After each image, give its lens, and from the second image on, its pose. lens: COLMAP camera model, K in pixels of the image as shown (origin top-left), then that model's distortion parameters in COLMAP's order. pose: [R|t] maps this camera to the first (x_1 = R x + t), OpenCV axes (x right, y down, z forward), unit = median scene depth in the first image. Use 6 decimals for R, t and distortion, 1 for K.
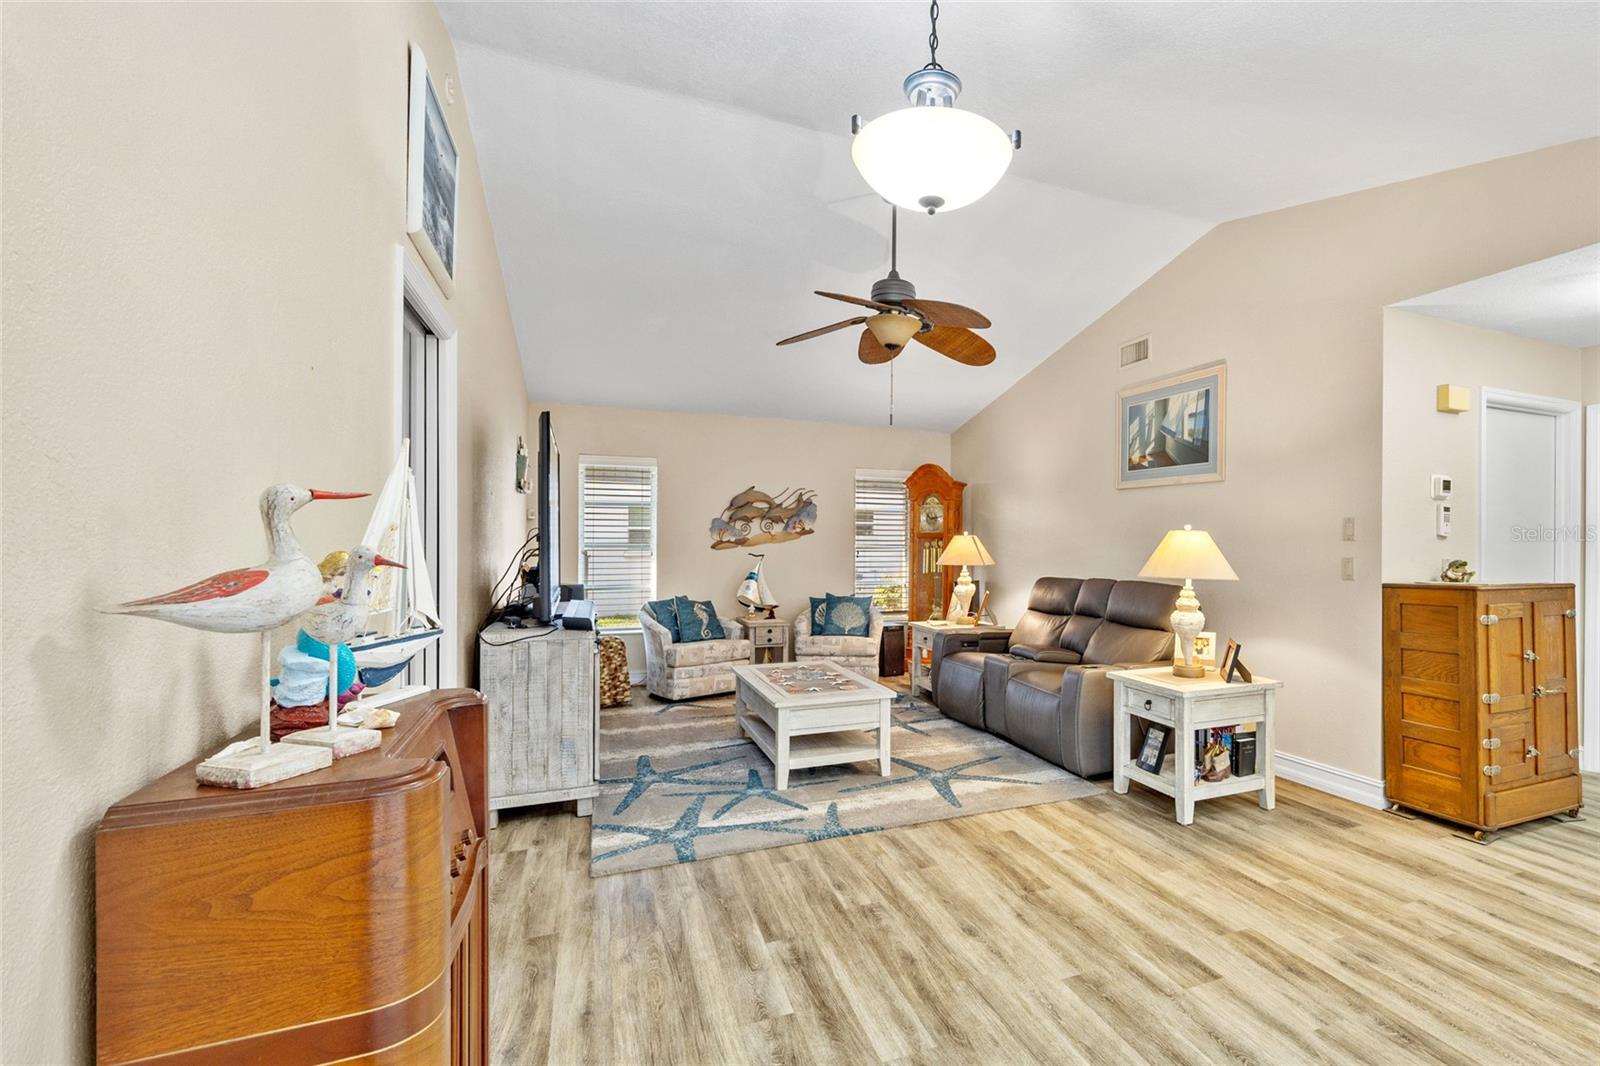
lens RADIAL K [[751.6, 0, 927.2], [0, 751.6, 539.8], [0, 0, 1]] dist [-0.011677, 0.000861]
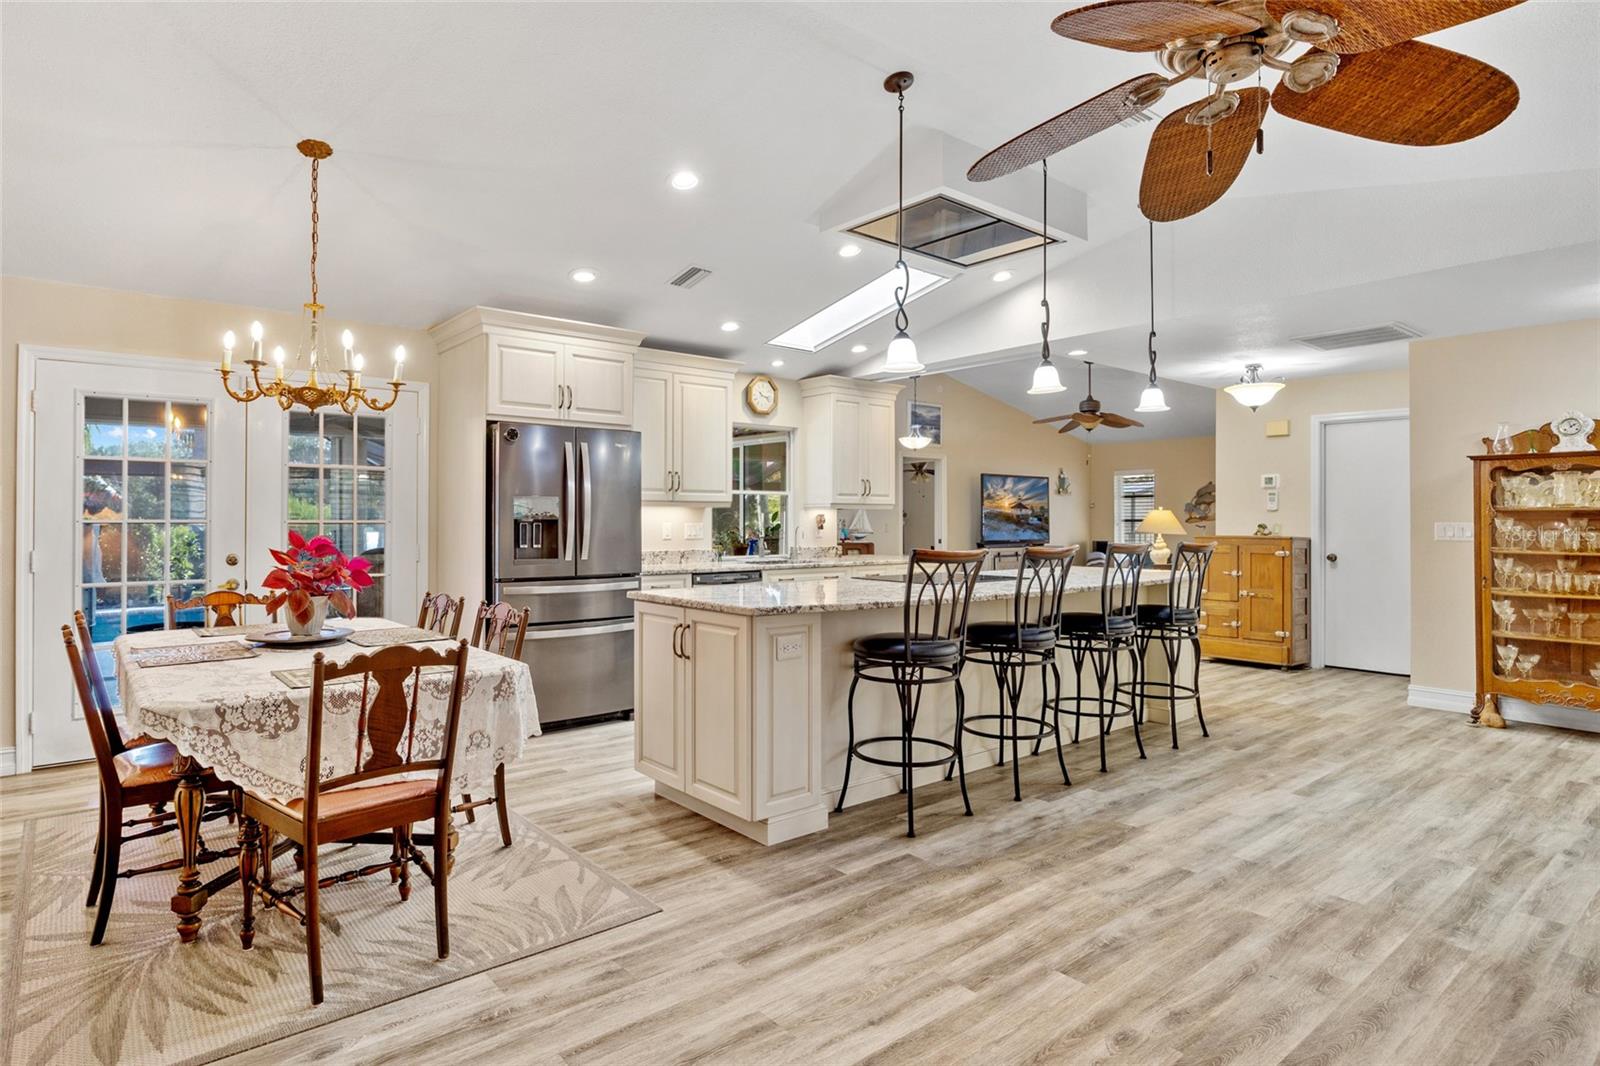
lens RADIAL K [[848.2, 0, 757.1], [0, 848.2, 525.5], [0, 0, 1]] dist [-0.012778, 0.001314]
pose [[0.256624, 0.000064, -0.966511, 2.204244], [0.001911, 0.999998, 0.000573, 0.025510], [0.966509, -0.001994, 0.256624, -0.612851]]
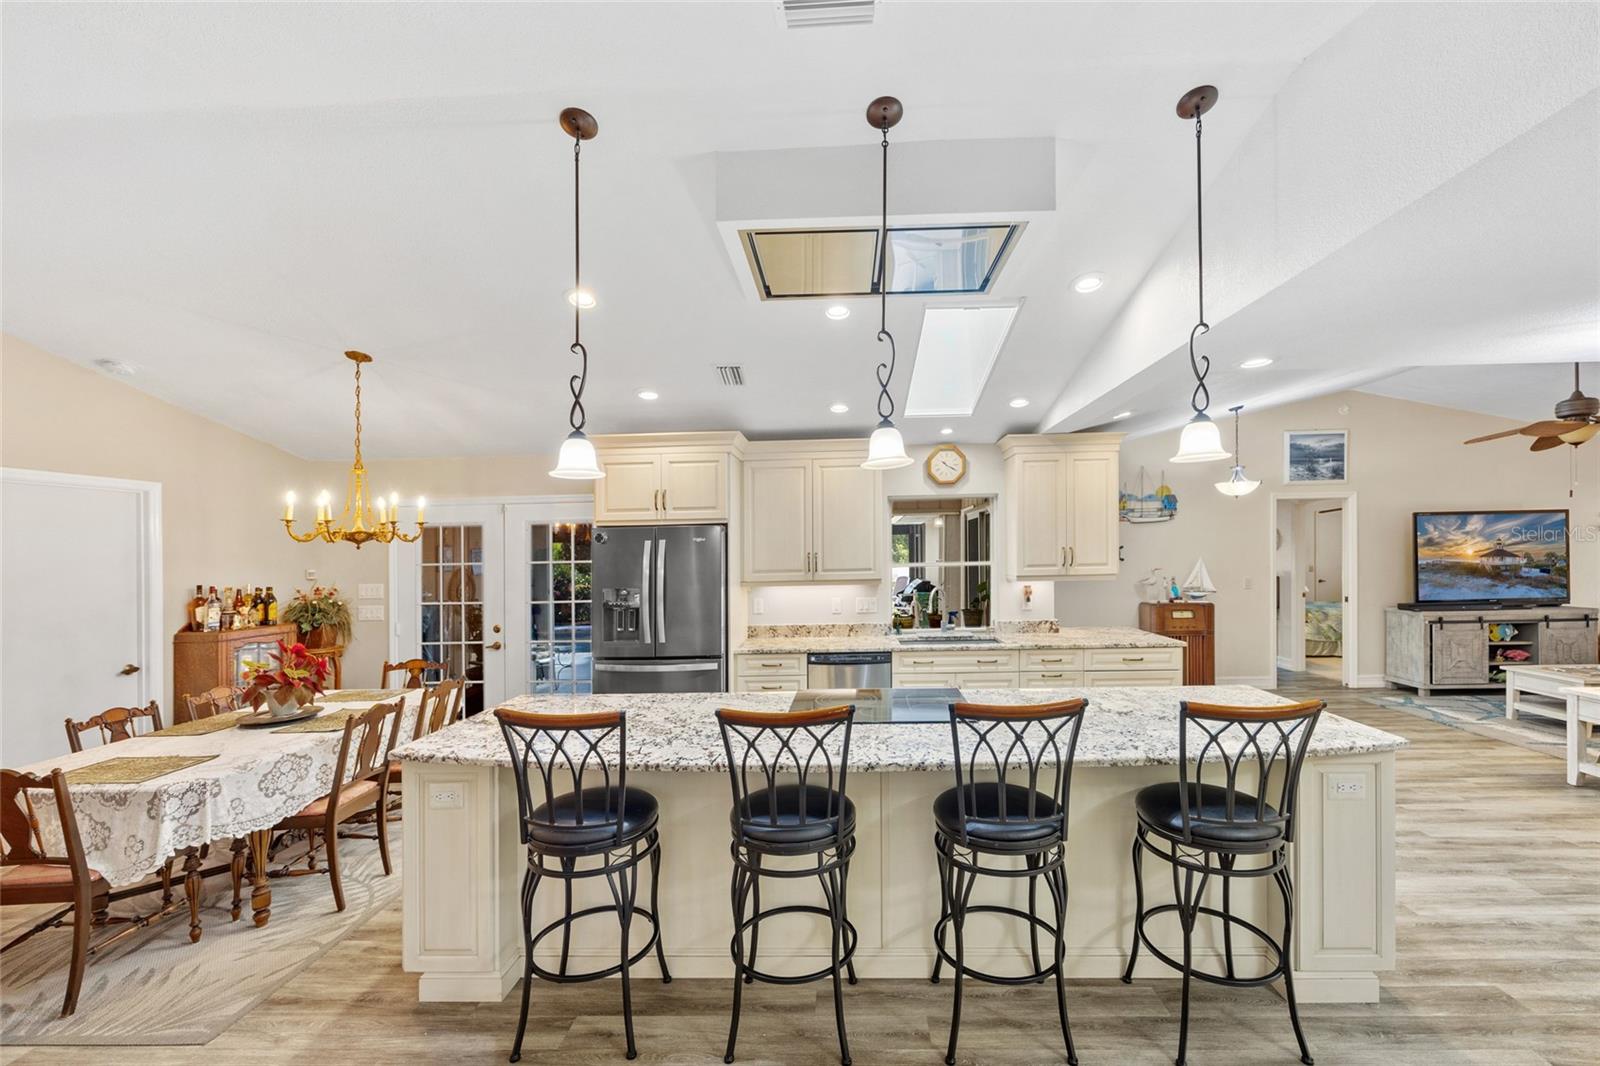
lens RADIAL K [[648.0, 0, 843.6], [0, 648.0, 569.9], [0, 0, 1]] dist [-0.005228, 0.001719]
pose [[-0.411878, 0.031883, -0.910681, 1.784912], [0.015472, 0.999488, 0.027994, -0.073927], [0.911108, -0.002560, -0.412160, 0.213300]]
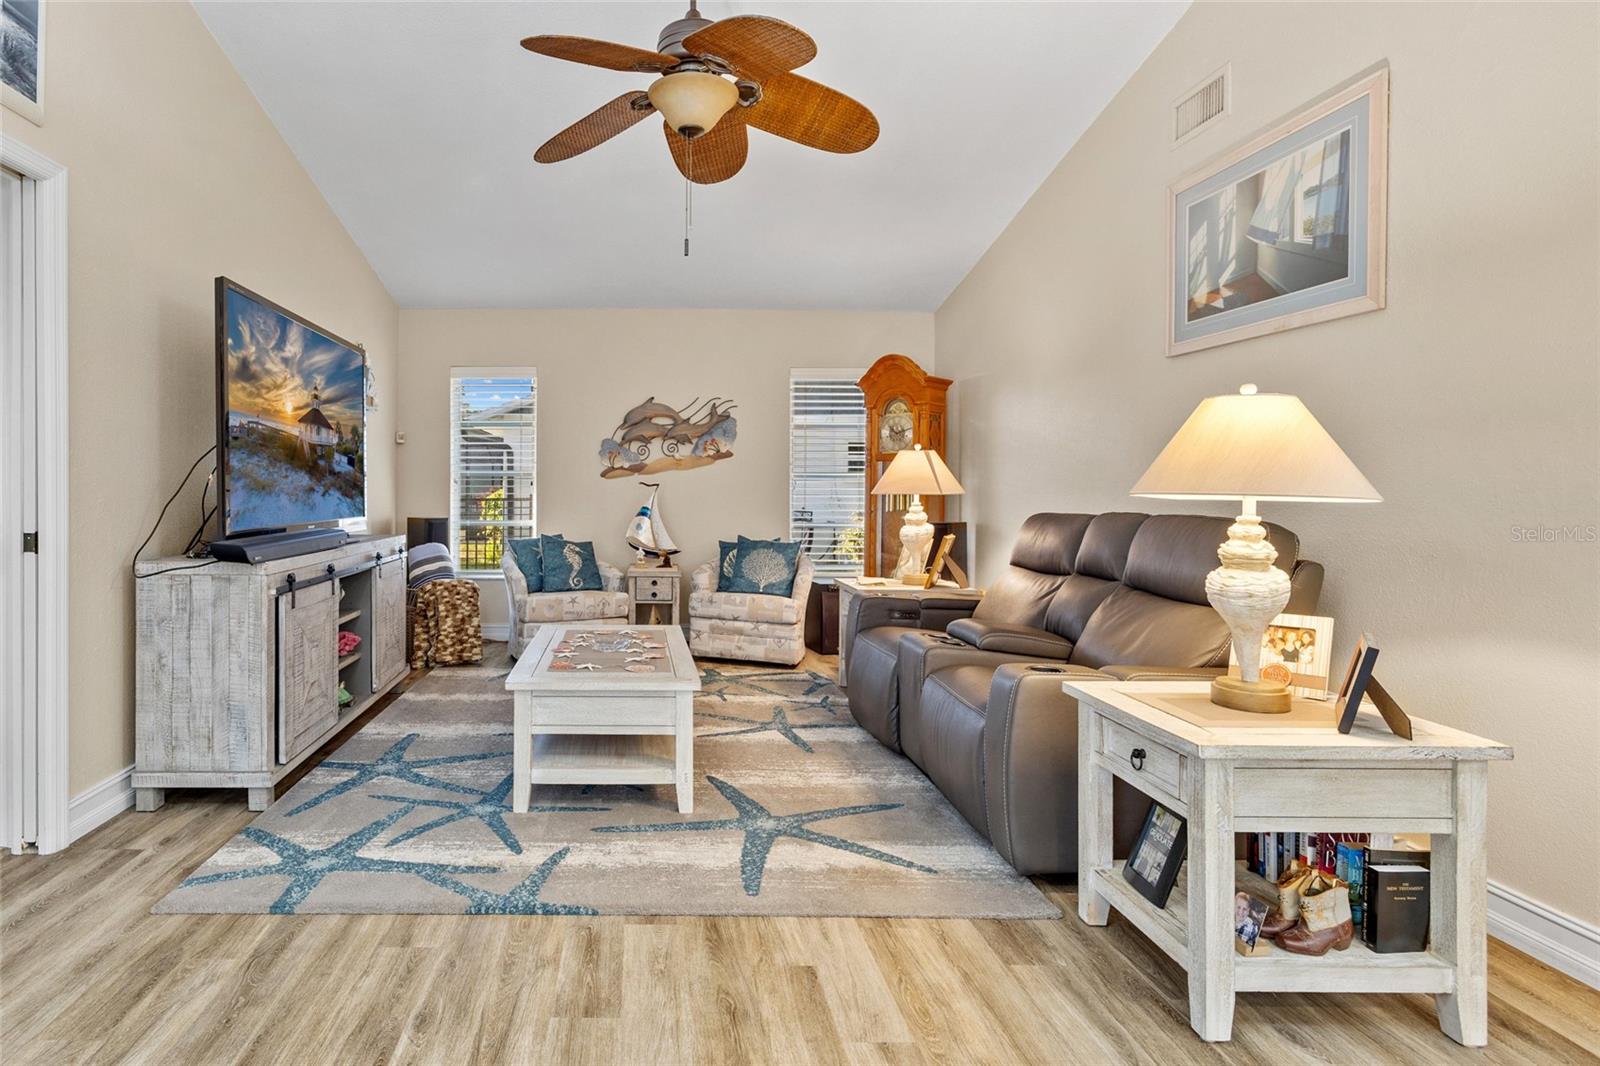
lens RADIAL K [[850.3, 0, 631.0], [0, 850.3, 492.4], [0, 0, 1]] dist [-0.001840, -0.000458]
pose [[0.909933, 0.000092, -0.414755, 0.211530], [0.002463, 0.999981, 0.005623, 0.042211], [0.414747, -0.006138, 0.909916, 0.348142]]
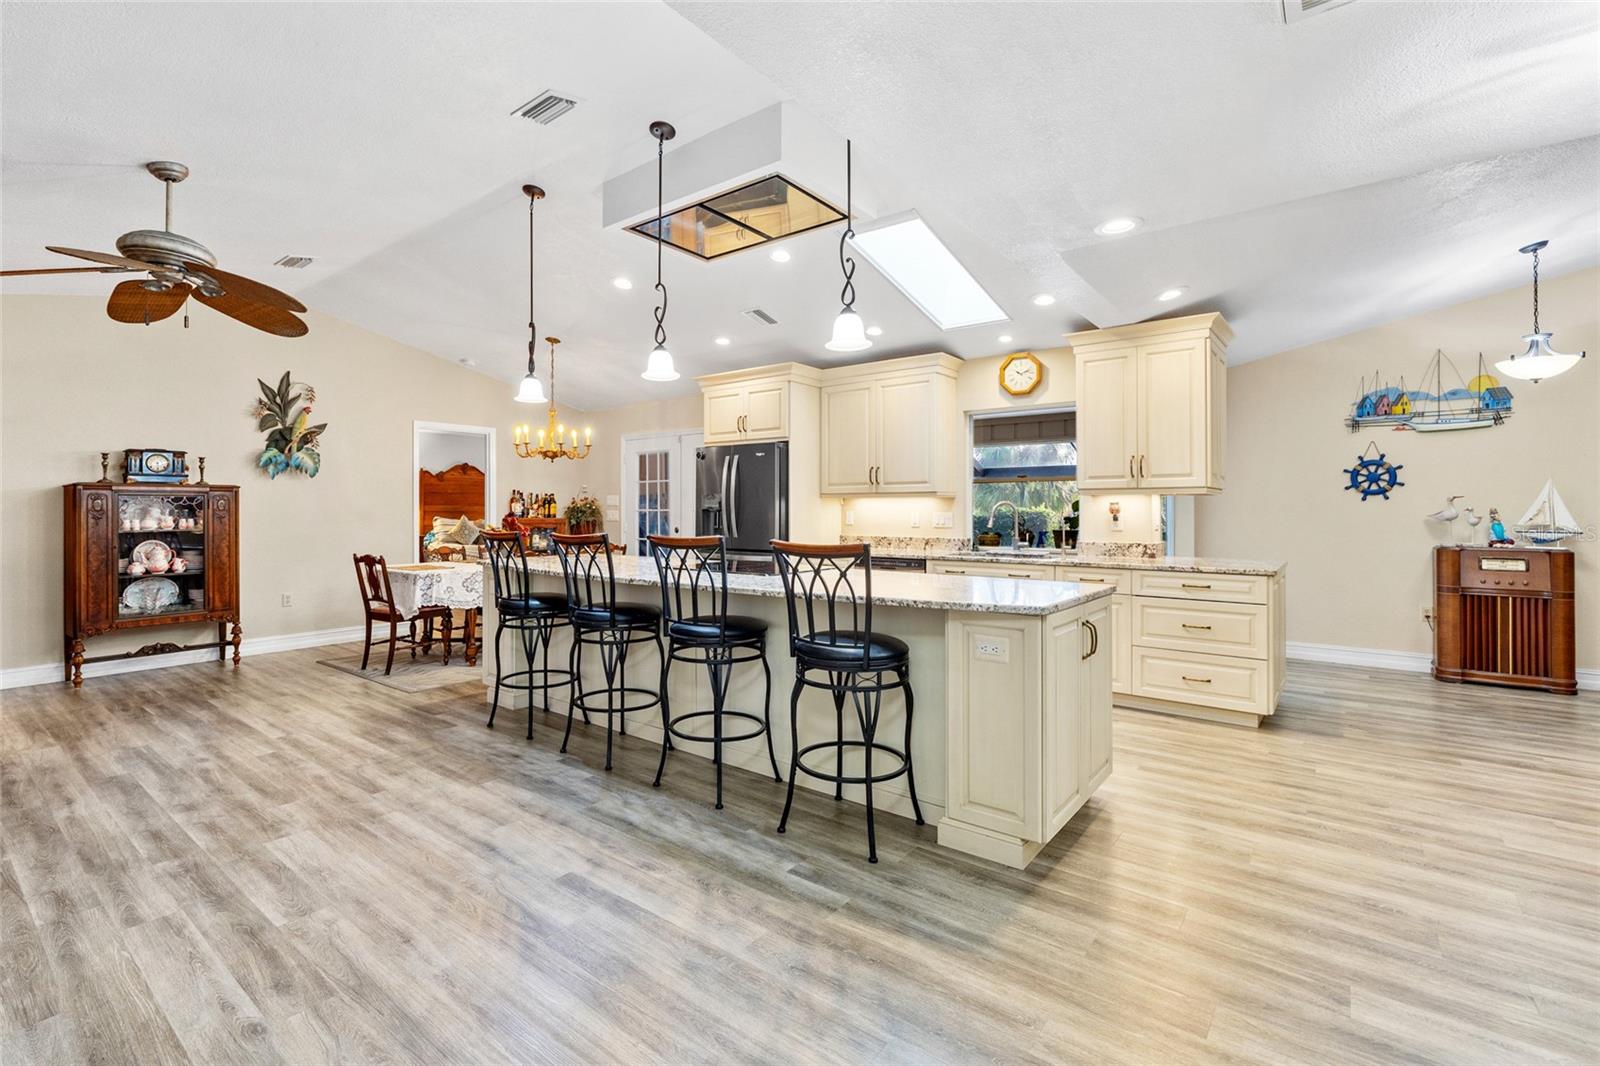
lens RADIAL K [[725.7, 0, 772.1], [0, 725.7, 506.4], [0, 0, 1]] dist [-0.004523, 0.001003]
pose [[-0.883424, -0.008515, -0.468497, 1.566037], [-0.004356, 0.999941, -0.009960, 0.025061], [0.468554, -0.006758, -0.883409, 0.868481]]
